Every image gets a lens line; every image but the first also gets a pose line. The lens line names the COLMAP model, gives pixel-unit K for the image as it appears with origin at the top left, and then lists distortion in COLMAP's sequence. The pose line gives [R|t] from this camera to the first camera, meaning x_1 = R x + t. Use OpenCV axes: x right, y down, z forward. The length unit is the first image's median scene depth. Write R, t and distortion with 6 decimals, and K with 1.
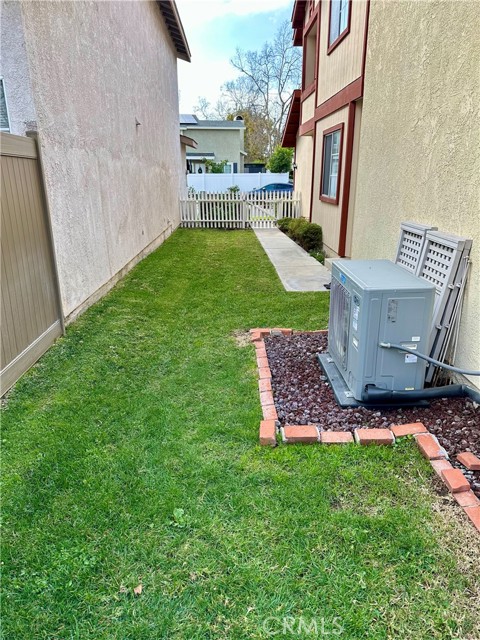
lens RADIAL K [[450.1, 0, 239.7], [0, 450.1, 320.8], [0, 0, 1]] dist [0.010988, 0.008151]
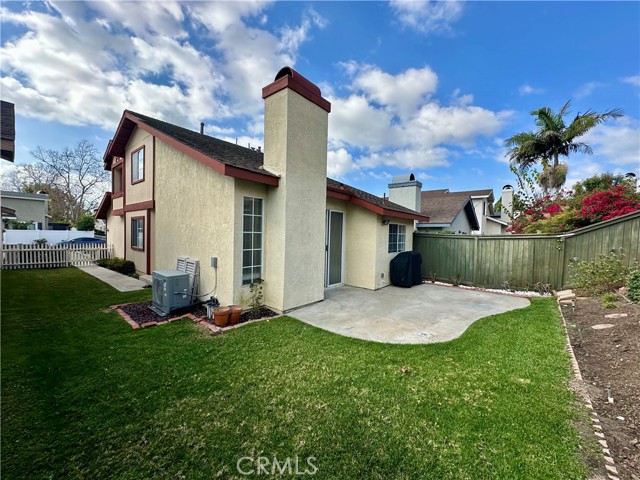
lens RADIAL K [[258.4, 0, 320.4], [0, 258.4, 240.7], [0, 0, 1]] dist [0.003273, 0.000726]
pose [[0.662860, -0.001092, 0.748743, -0.137580], [0.207705, 0.961020, -0.182479, 0.088186], [-0.719358, 0.276476, 0.637249, -0.376811]]
